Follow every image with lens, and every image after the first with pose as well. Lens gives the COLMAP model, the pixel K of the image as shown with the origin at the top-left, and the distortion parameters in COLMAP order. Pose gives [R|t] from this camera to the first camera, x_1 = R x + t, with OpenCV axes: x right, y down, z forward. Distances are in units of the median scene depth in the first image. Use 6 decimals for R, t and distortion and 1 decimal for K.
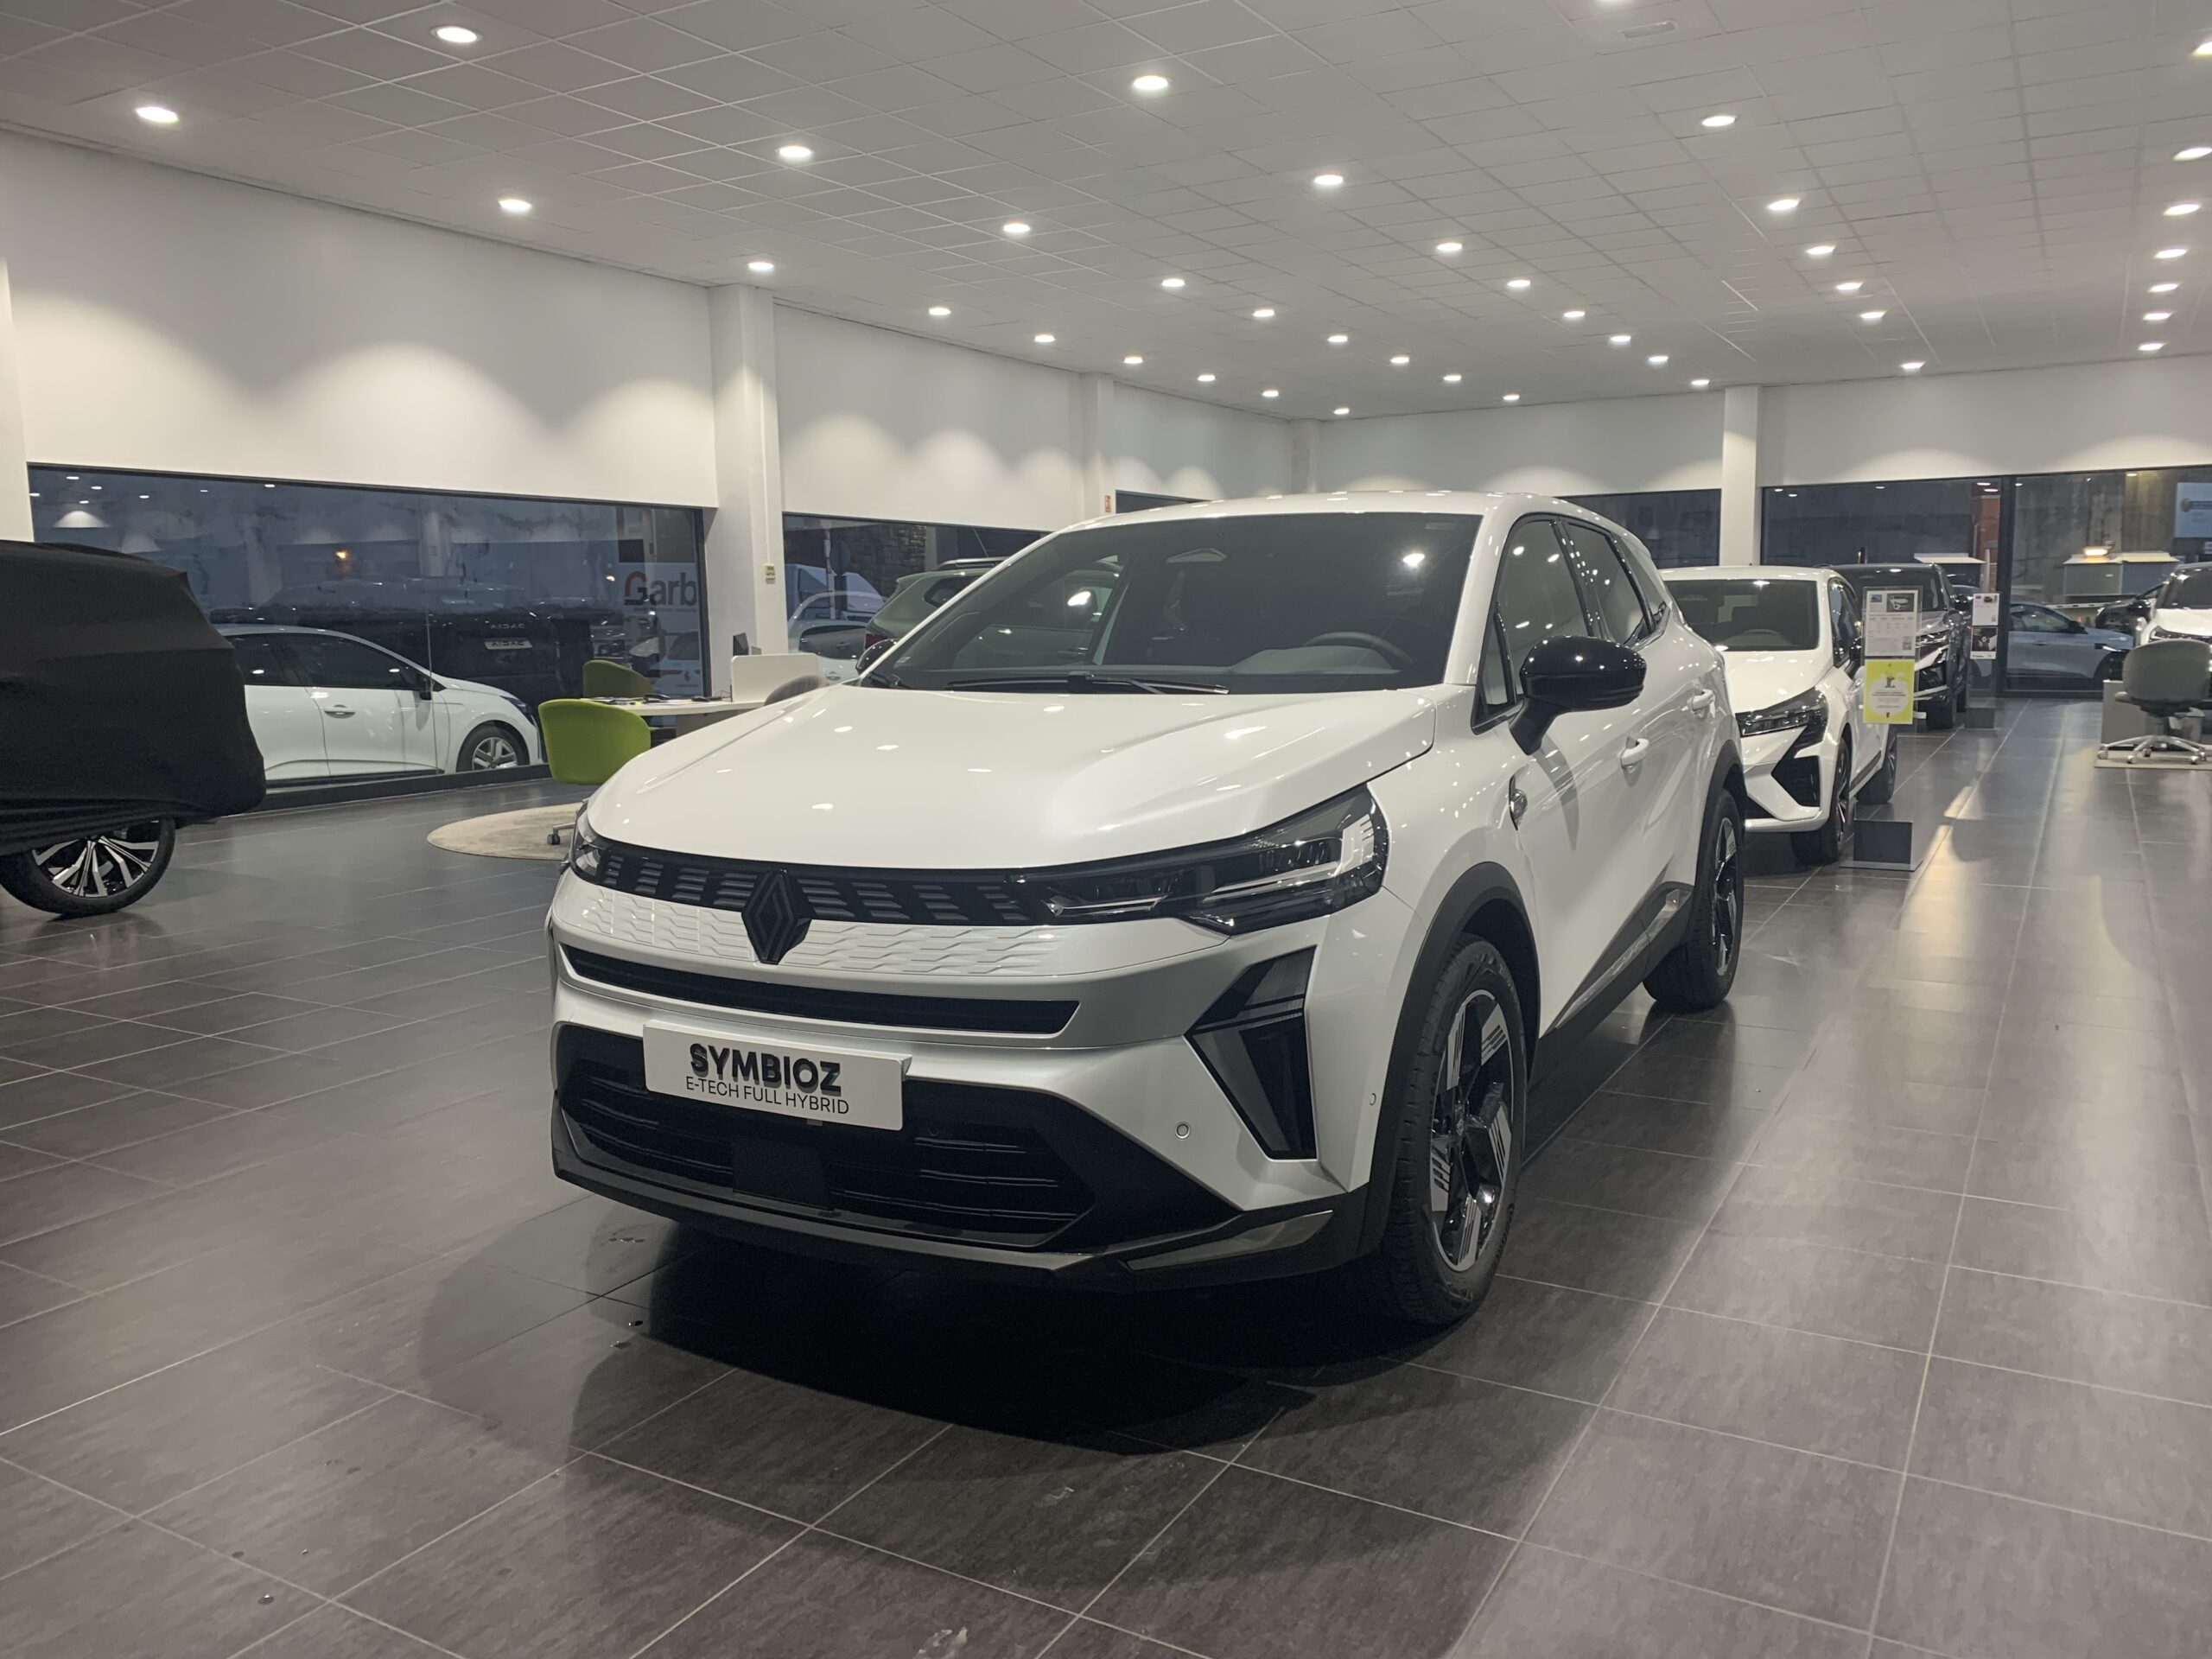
lens RADIAL K [[1673.0, 0, 1089.8], [0, 1673.0, 830.6], [0, 0, 1]] dist [0.007382, -0.009719]
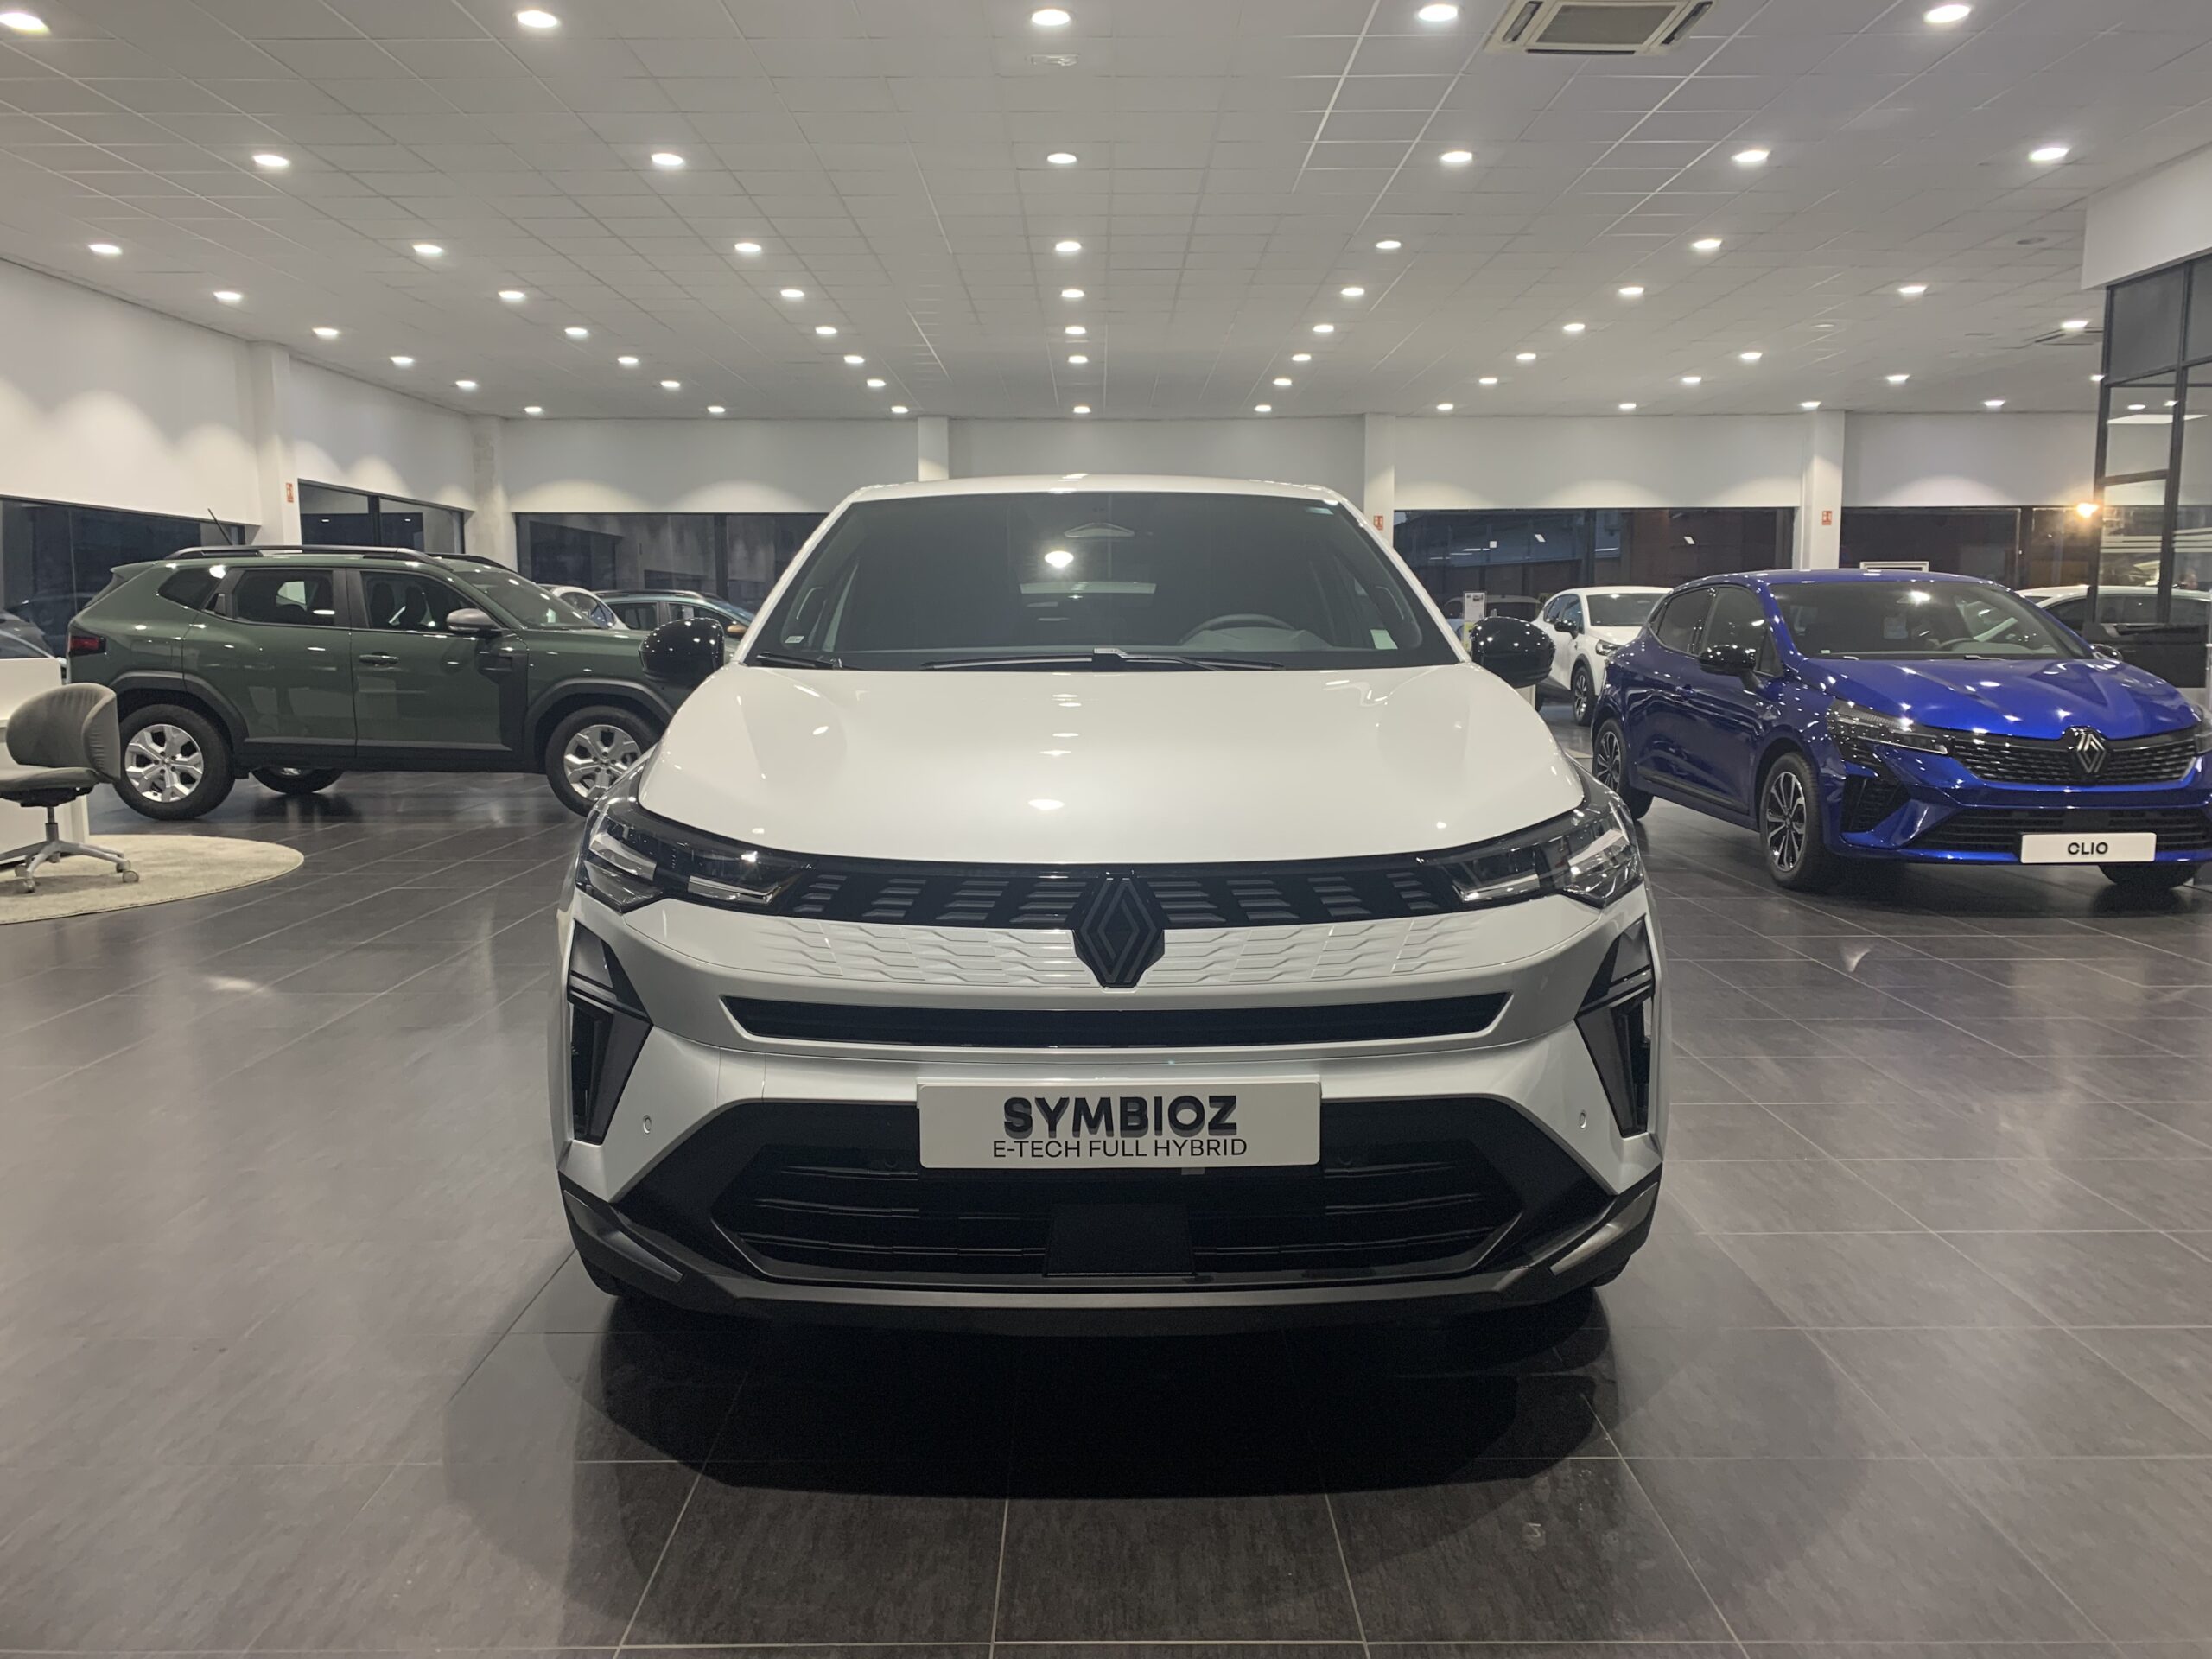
lens RADIAL K [[1673.0, 0, 1102.0], [0, 1673.0, 821.3], [0, 0, 1]] dist [0.007382, -0.009719]
pose [[0.863386, -0.044287, 0.502596, -0.603922], [0.052253, 0.998632, -0.001768, -0.000837], [-0.501830, 0.027788, 0.864520, 0.290742]]
